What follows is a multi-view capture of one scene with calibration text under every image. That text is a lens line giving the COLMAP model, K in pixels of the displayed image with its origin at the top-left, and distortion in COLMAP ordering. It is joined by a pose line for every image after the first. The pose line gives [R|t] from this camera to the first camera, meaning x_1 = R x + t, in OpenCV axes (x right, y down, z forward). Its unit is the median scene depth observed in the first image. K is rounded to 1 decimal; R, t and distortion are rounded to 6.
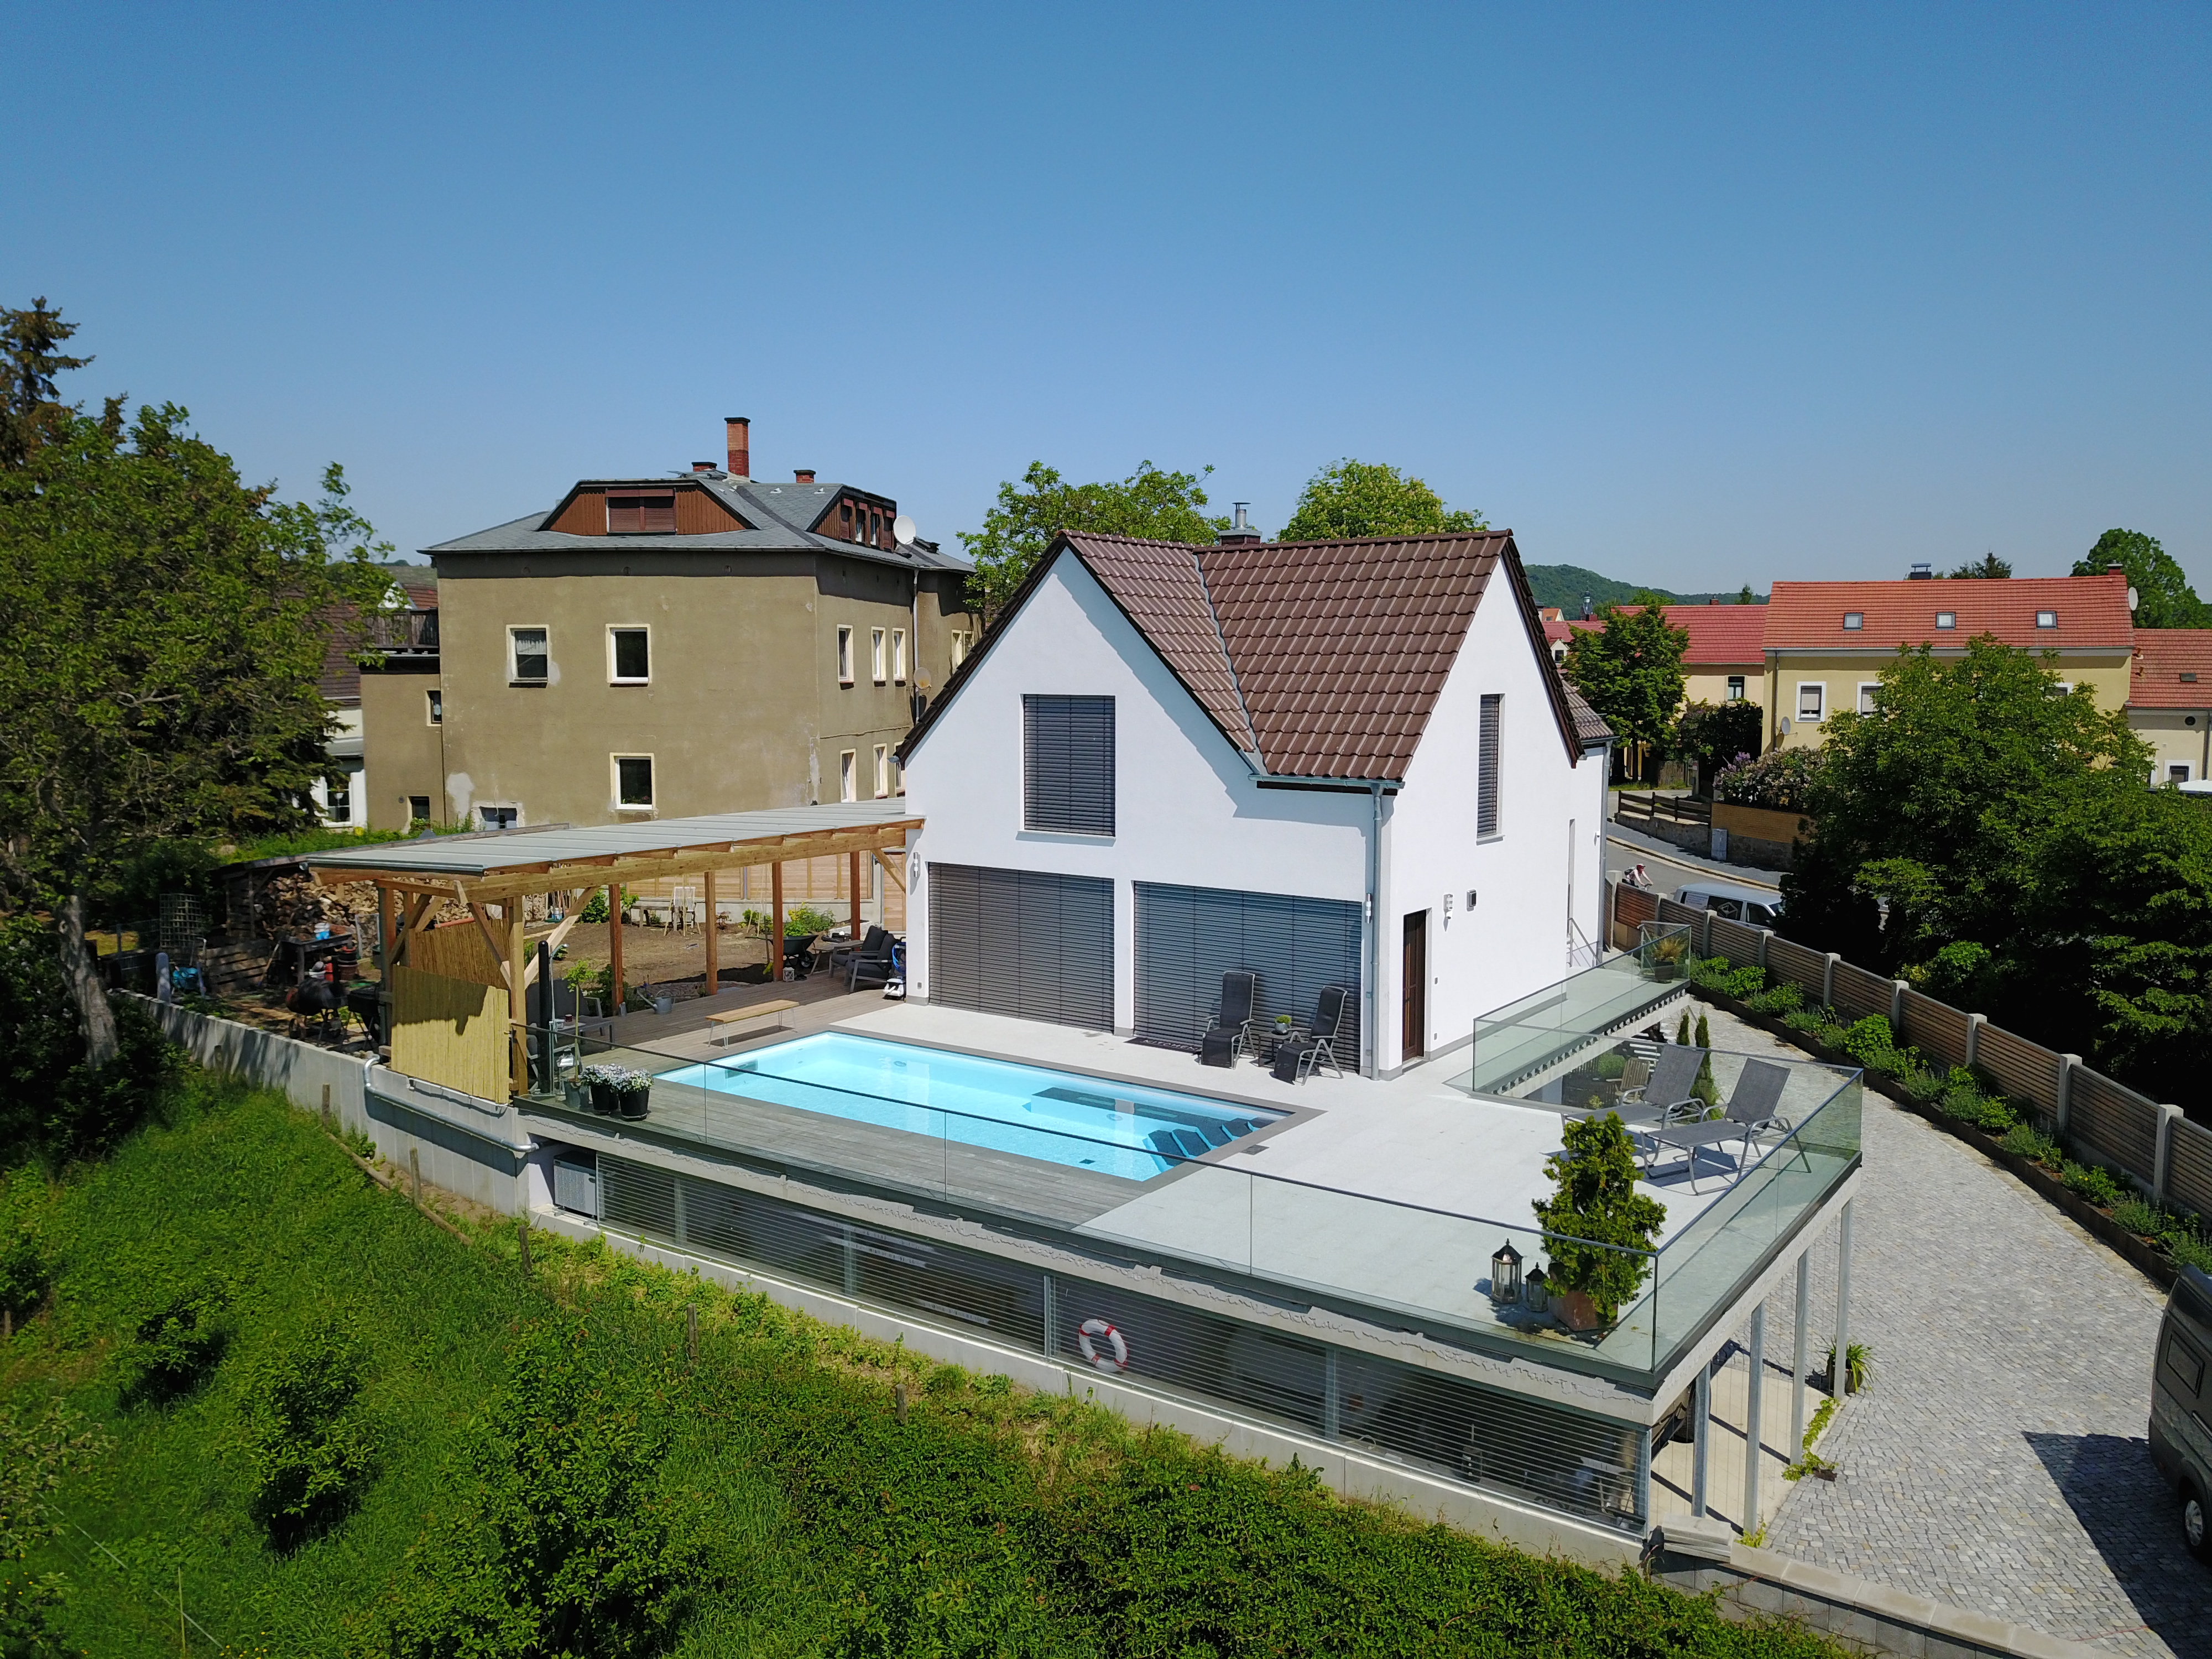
lens RADIAL K [[1675.9, 0, 1092.7], [0, 1675.9, 840.6], [0, 0, 1]] dist [0.021108, -0.023922]
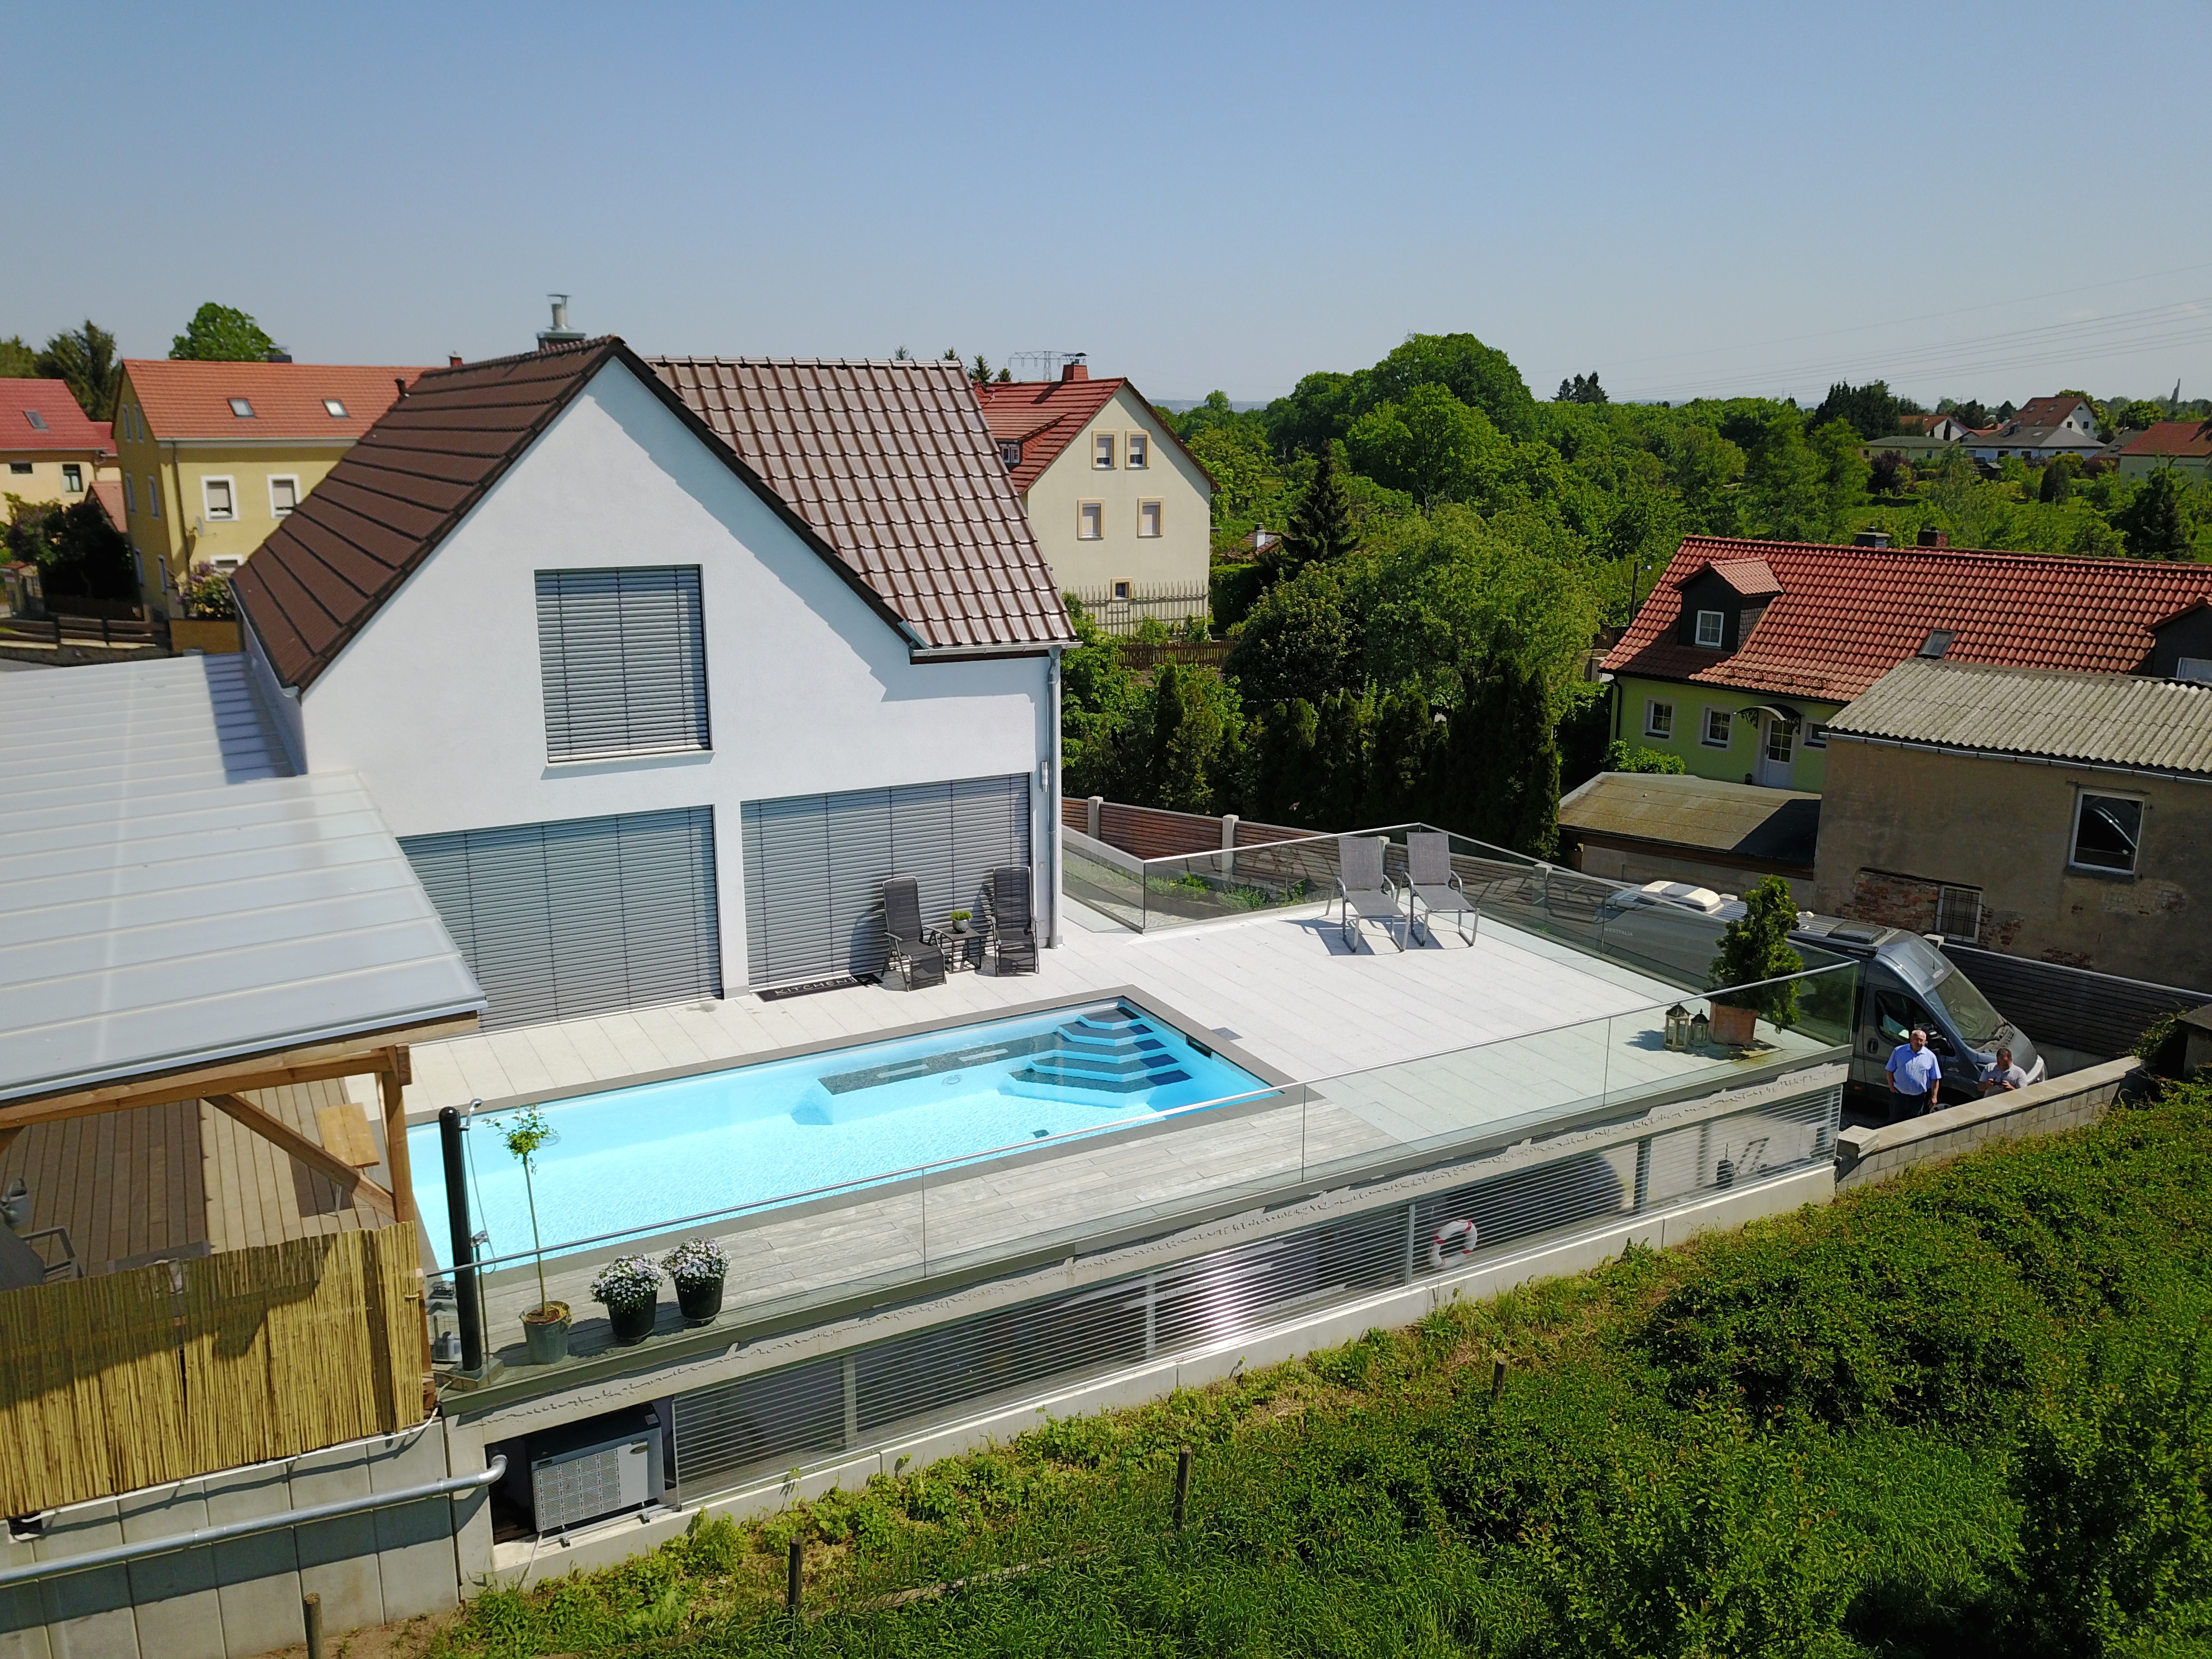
lens RADIAL K [[1675.9, 0, 1100.8], [0, 1675.9, 851.3], [0, 0, 1]] dist [0.021108, -0.023922]
pose [[0.433930, -0.218677, 0.874005, -0.574584], [0.094075, 0.975791, 0.197437, -0.089008], [-0.896022, -0.003452, 0.443997, 0.480235]]
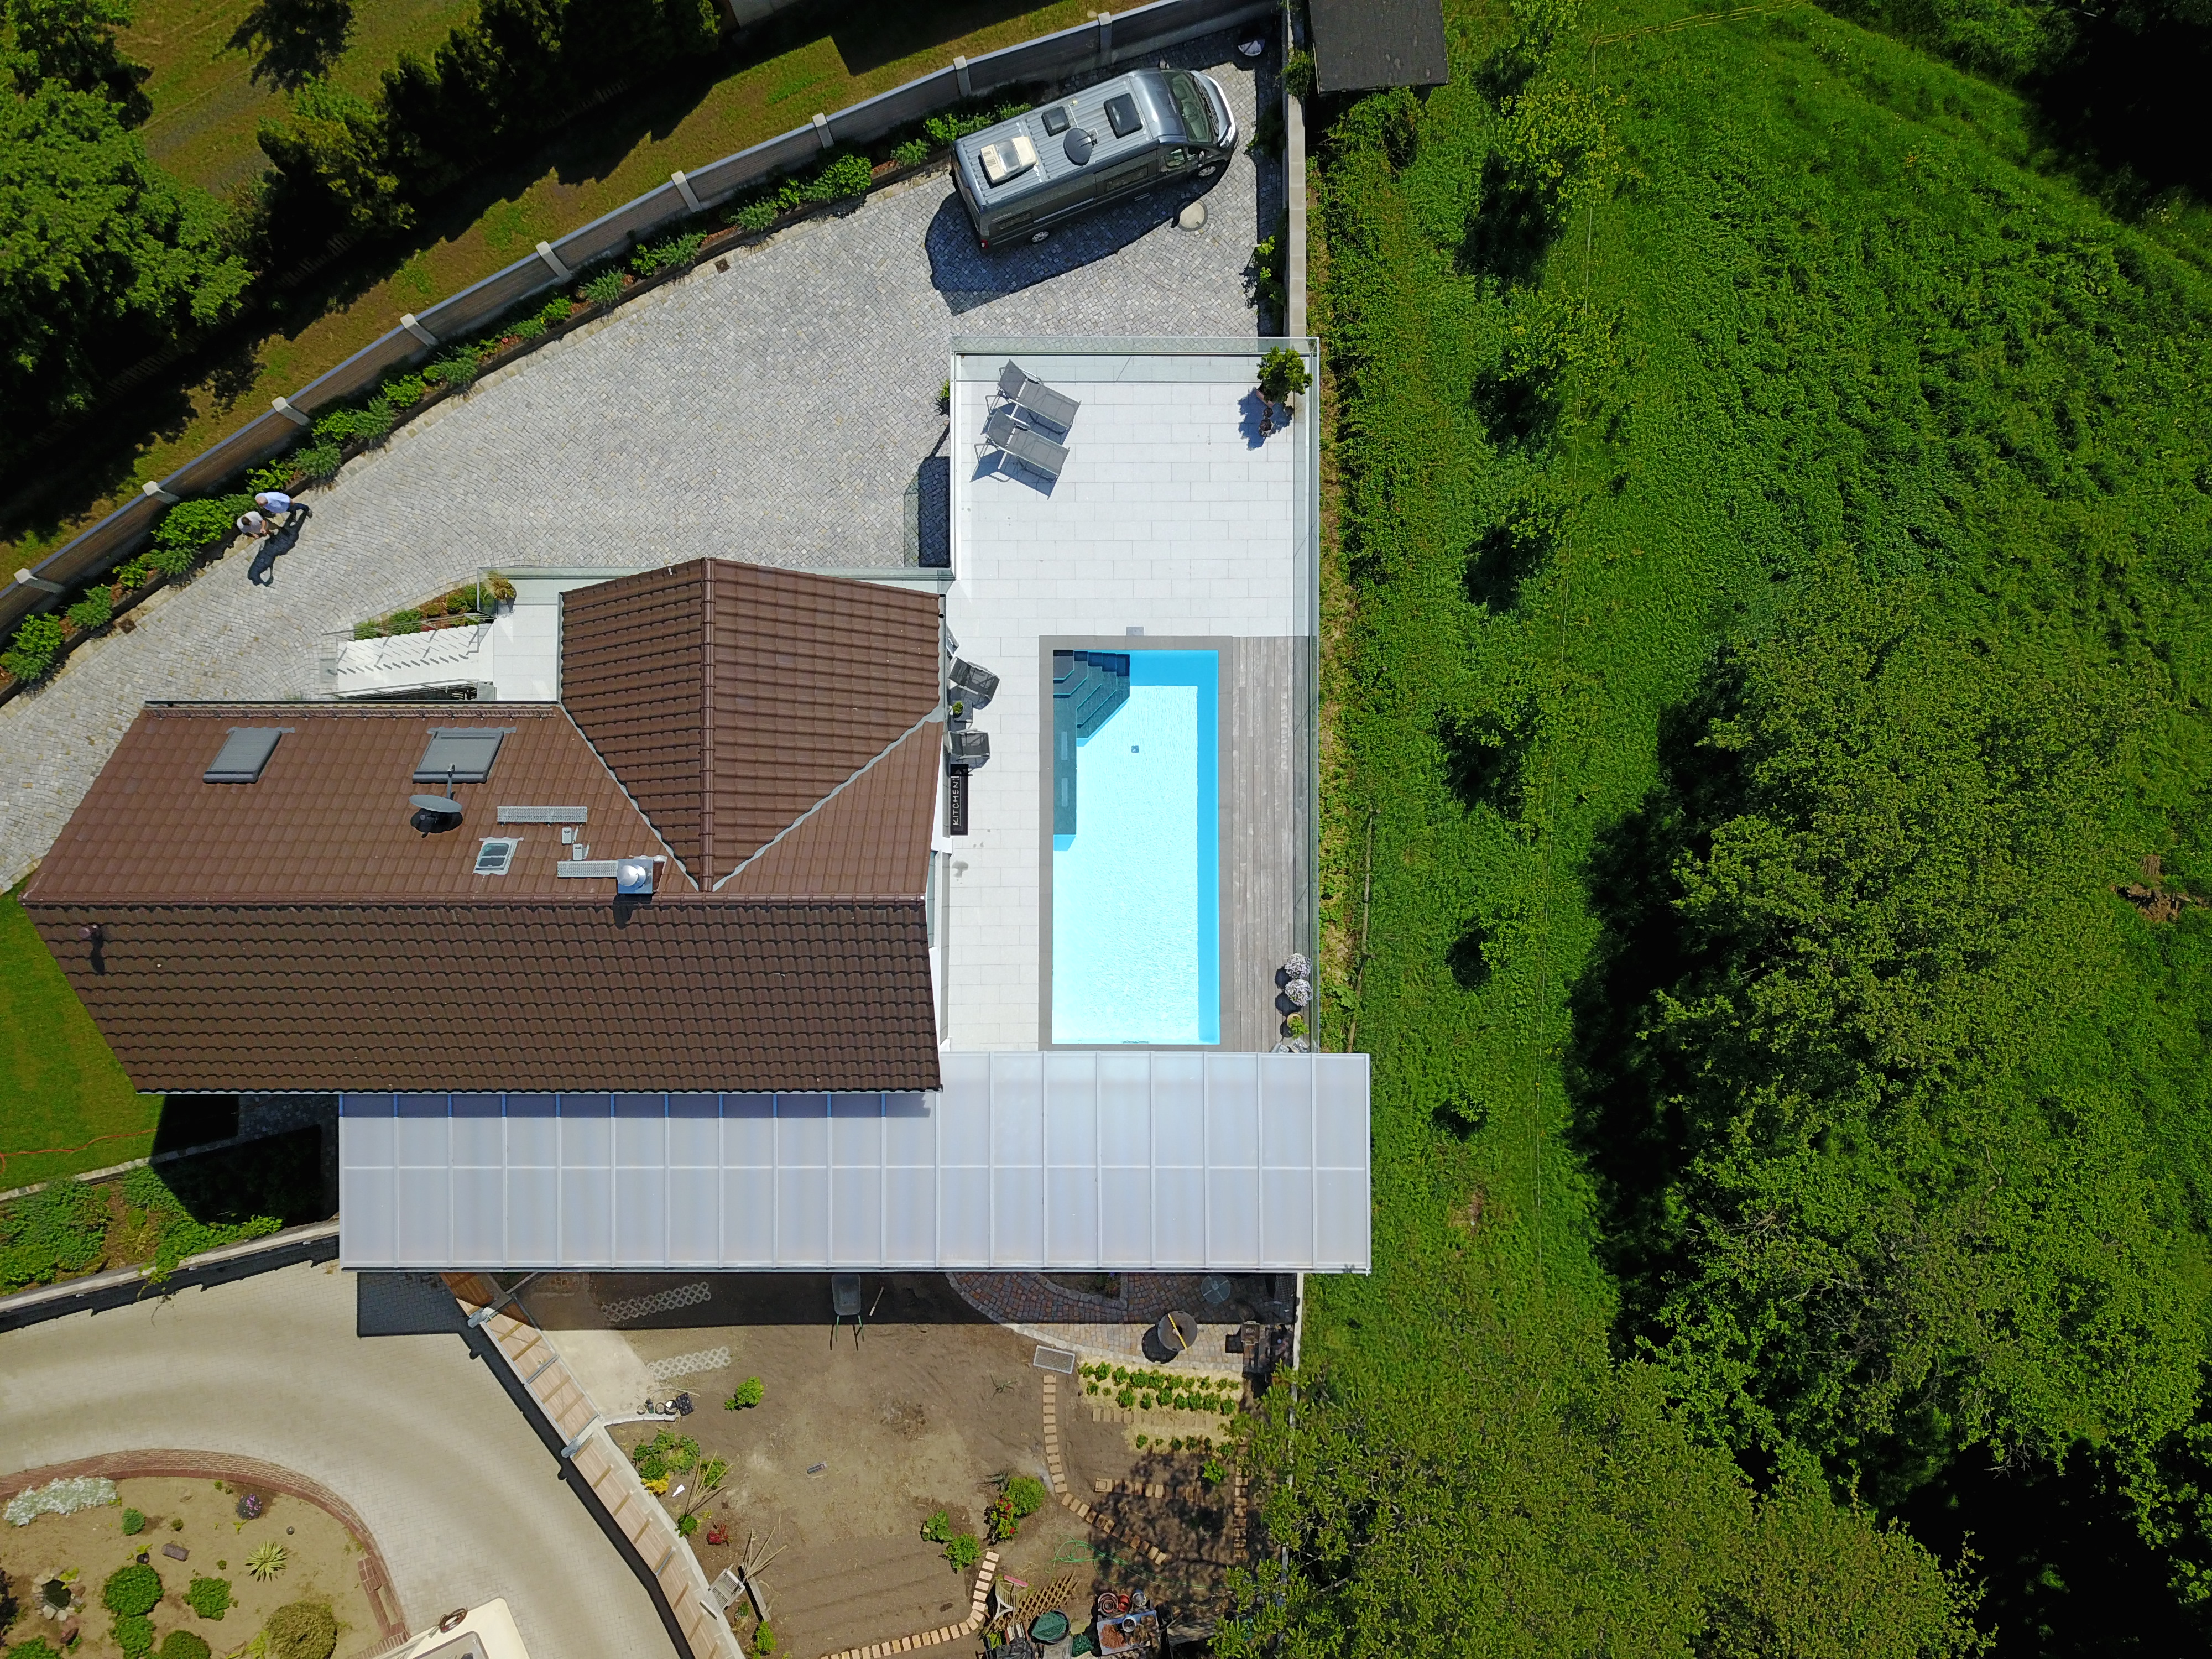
lens RADIAL K [[1675.9, 0, 1092.5], [0, 1675.9, 831.6], [0, 0, 1]] dist [0.021108, -0.023922]
pose [[-0.586397, -0.809850, 0.016781, -0.061063], [0.082313, -0.038966, 0.995845, -1.214305], [-0.805831, 0.585342, 0.089510, 0.757585]]
